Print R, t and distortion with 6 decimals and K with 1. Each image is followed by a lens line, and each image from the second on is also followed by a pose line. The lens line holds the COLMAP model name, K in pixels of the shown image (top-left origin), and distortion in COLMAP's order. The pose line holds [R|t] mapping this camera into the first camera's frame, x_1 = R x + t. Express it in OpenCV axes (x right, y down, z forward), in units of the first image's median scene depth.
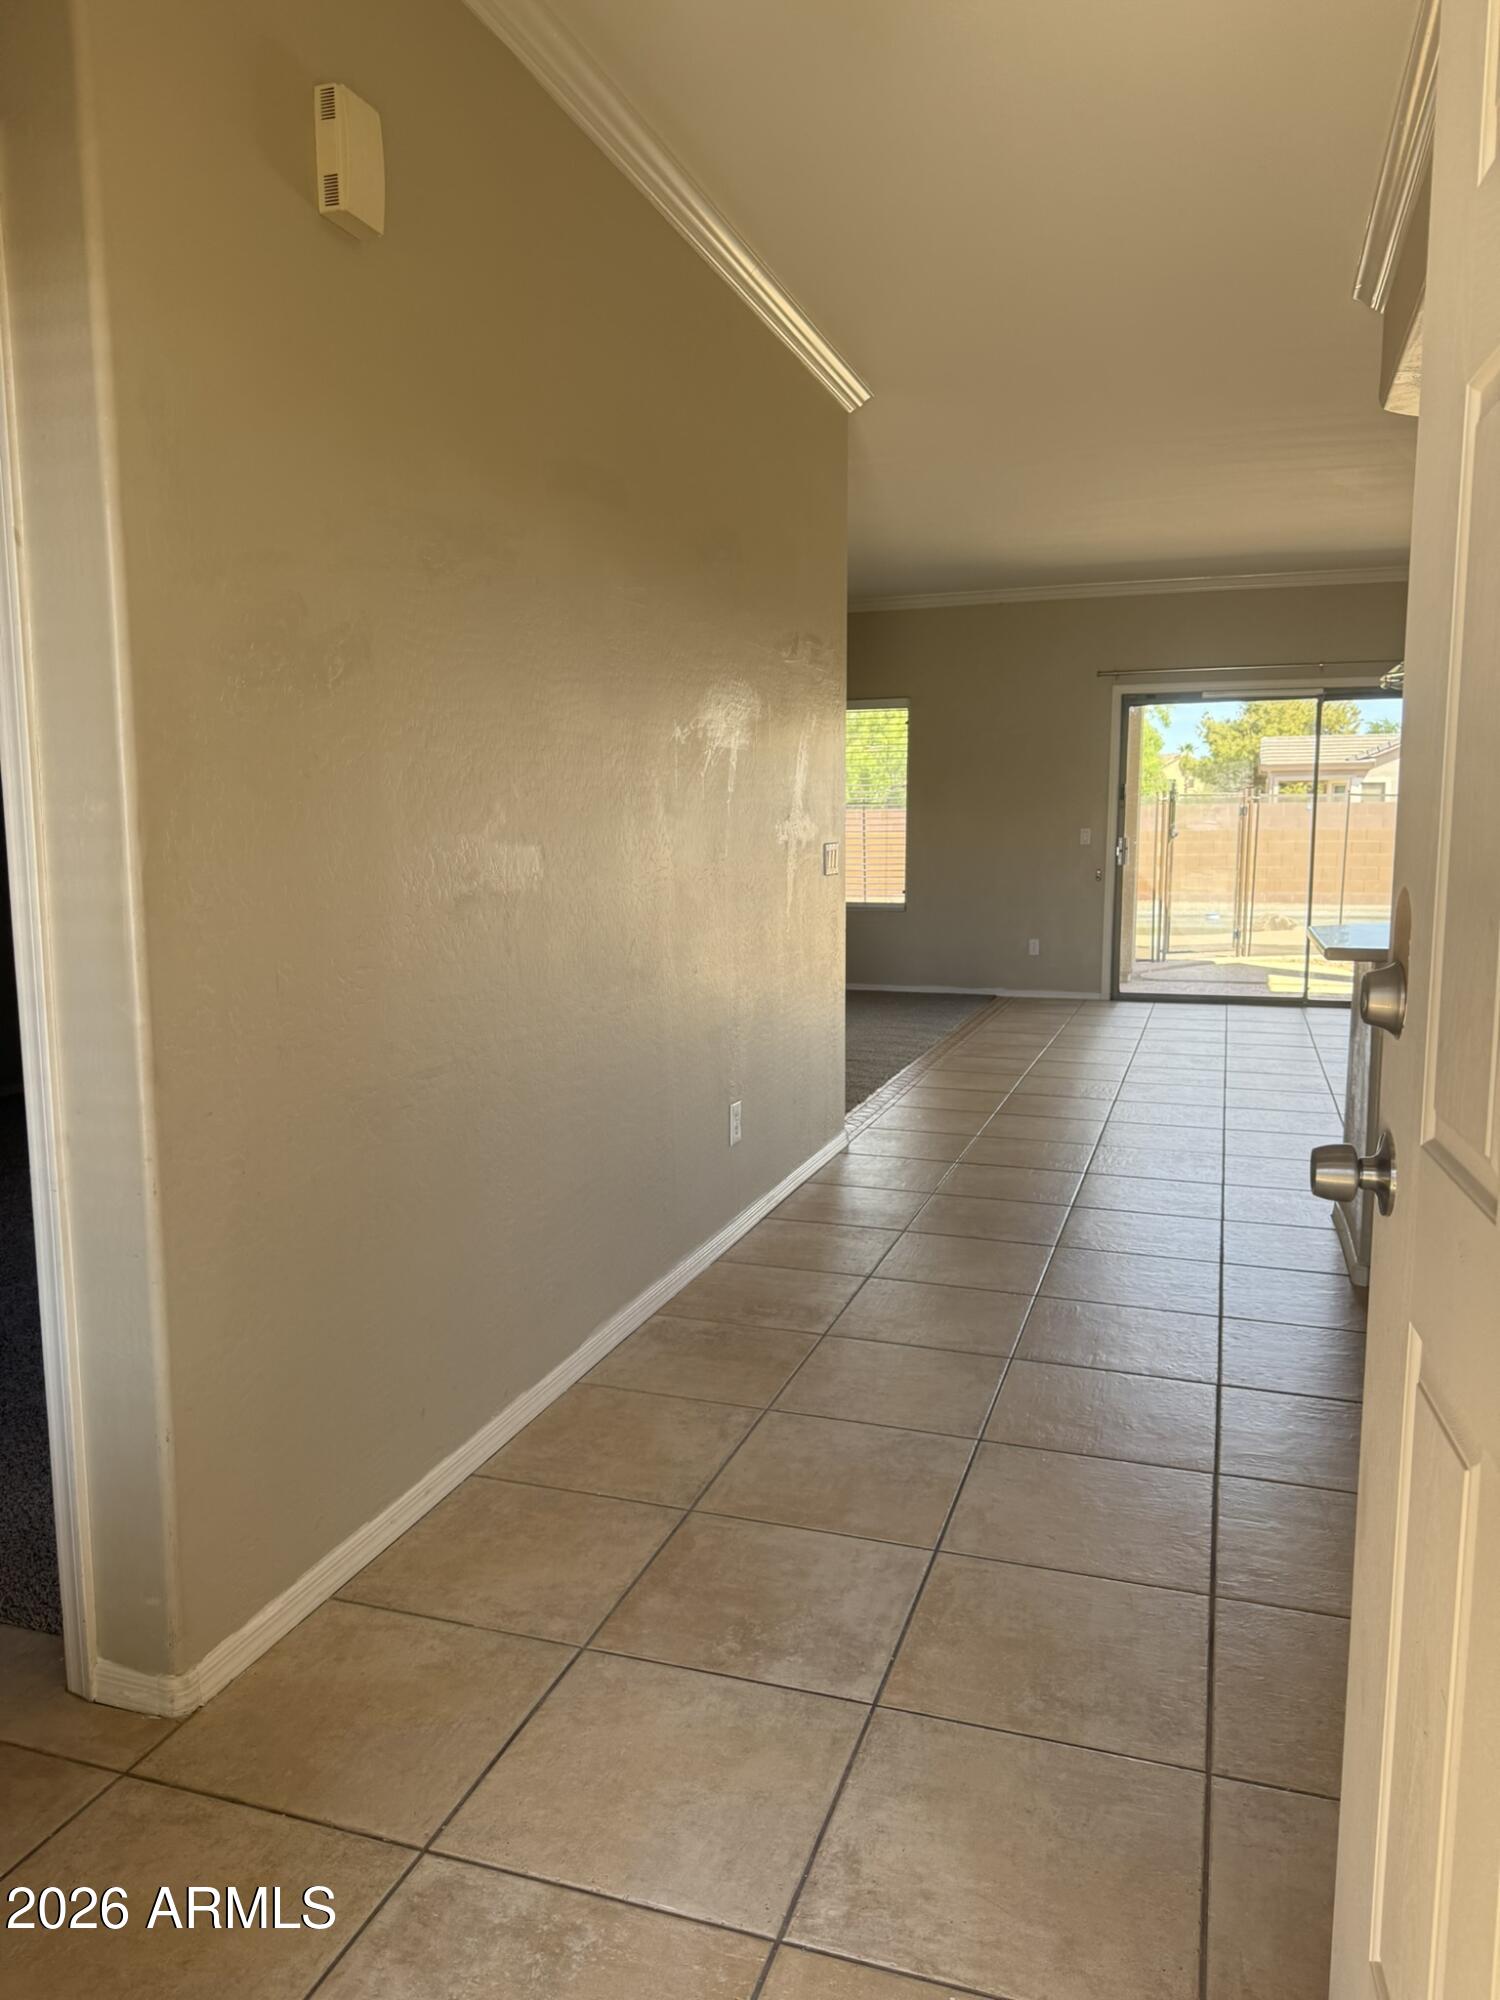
lens RADIAL K [[1380.2, 0, 750.0], [0, 1380.2, 1000.0], [0, 0, 1]] dist [0.135613, -0.216920]
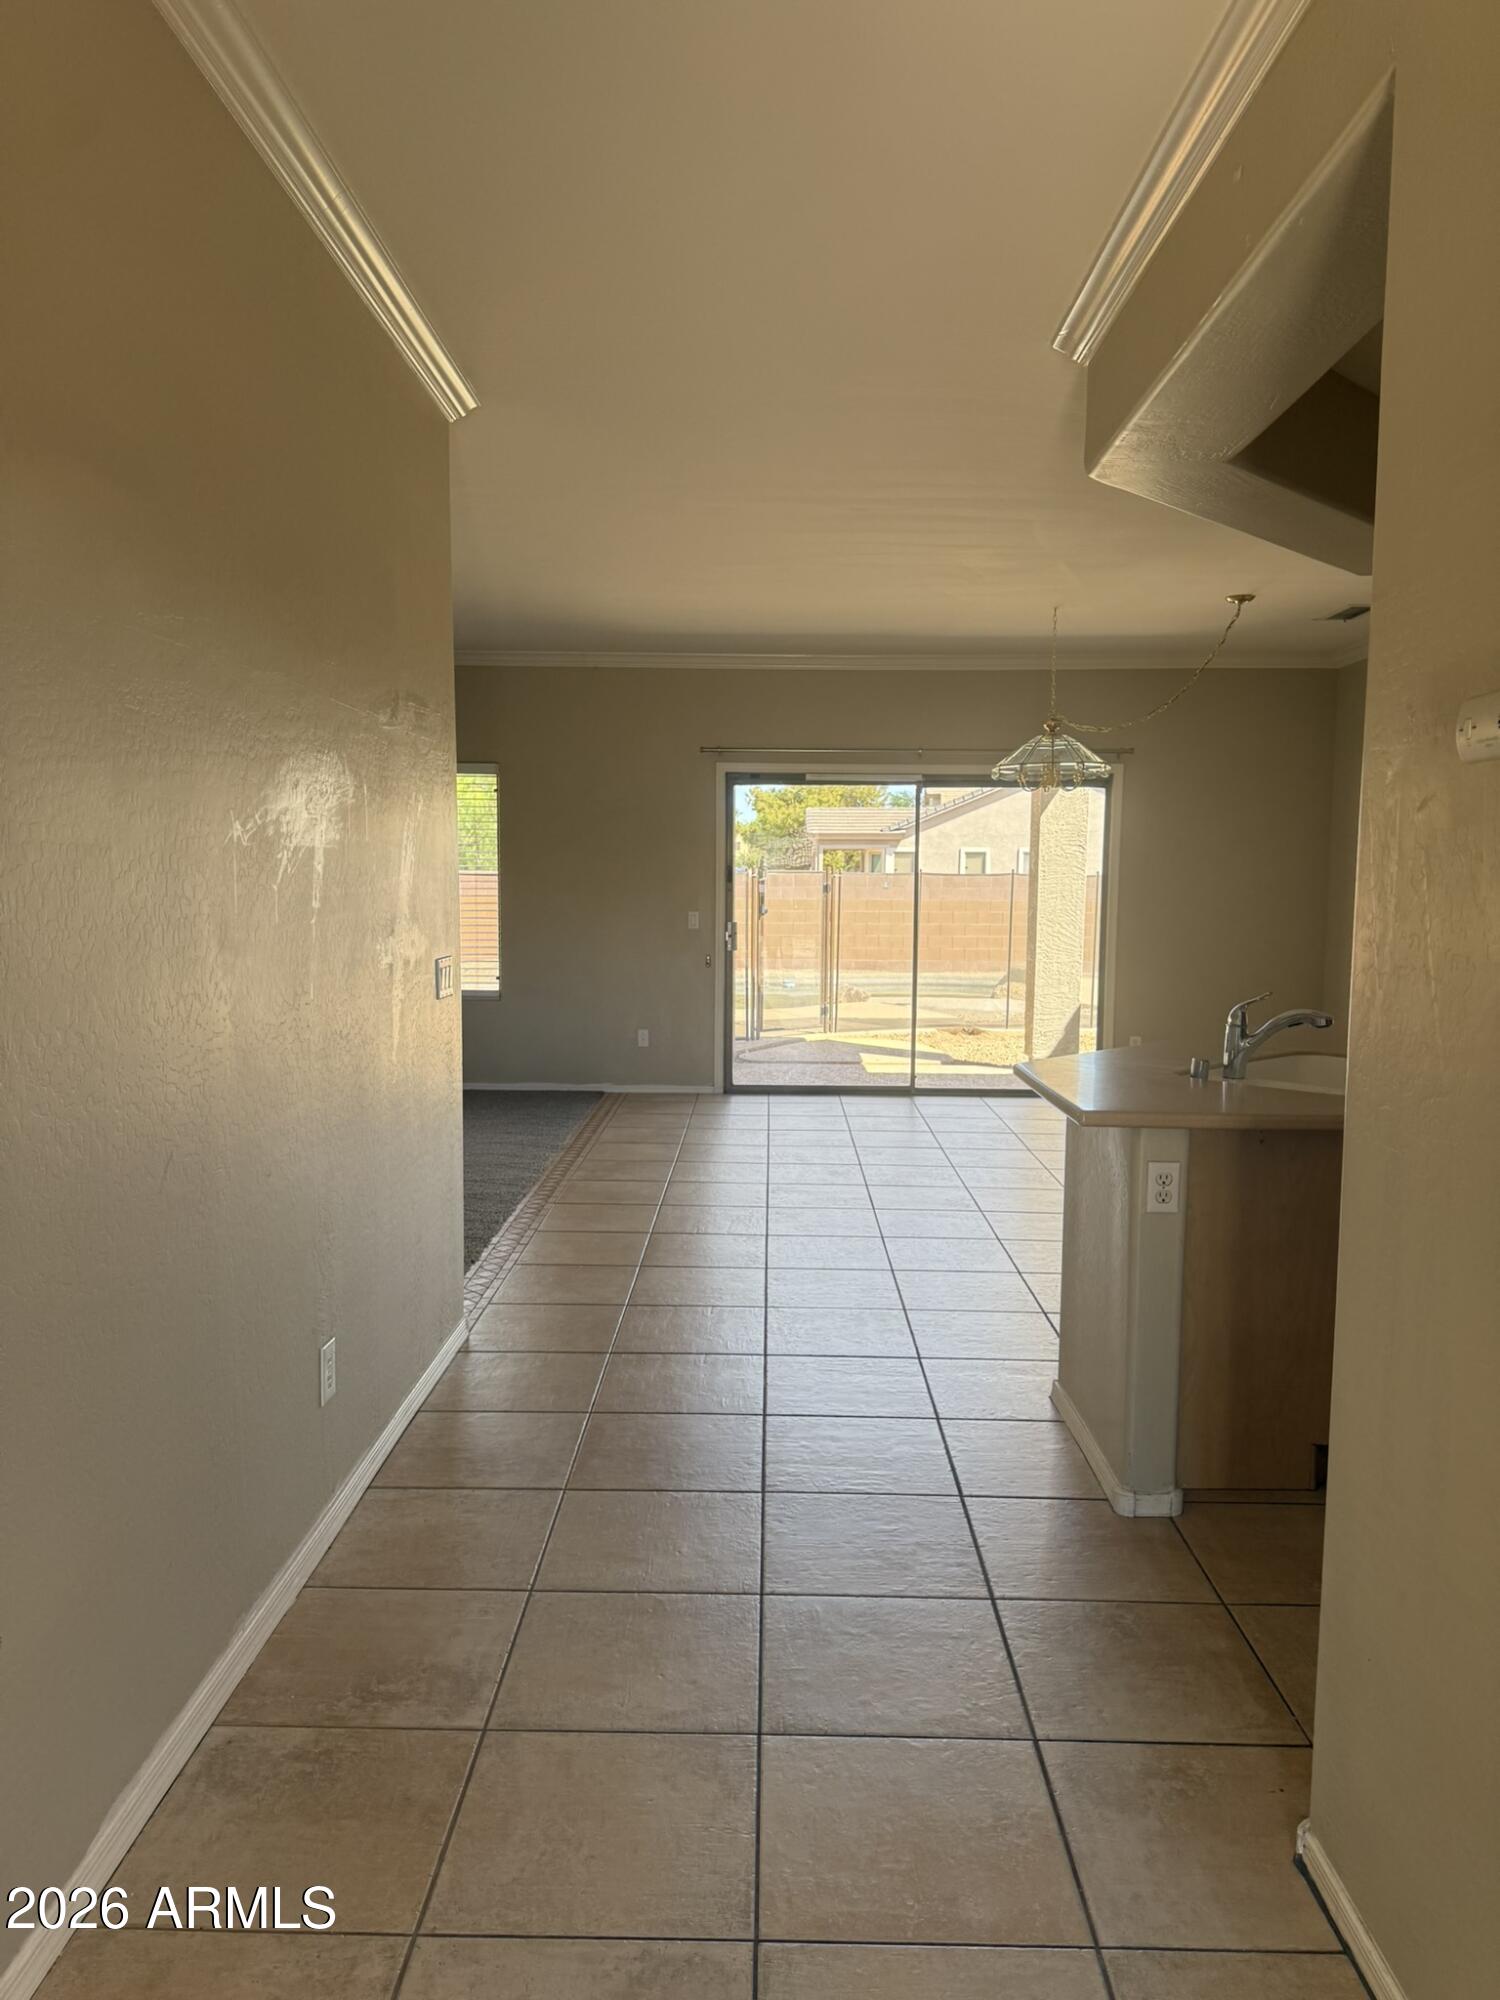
lens RADIAL K [[1380.2, 0, 750.0], [0, 1380.2, 1000.0], [0, 0, 1]] dist [0.135613, -0.216920]
pose [[0.951540, -0.016248, 0.307096, -0.014379], [0.028420, 0.998976, -0.035205, -0.044668], [-0.306209, 0.042227, 0.951027, 0.157844]]
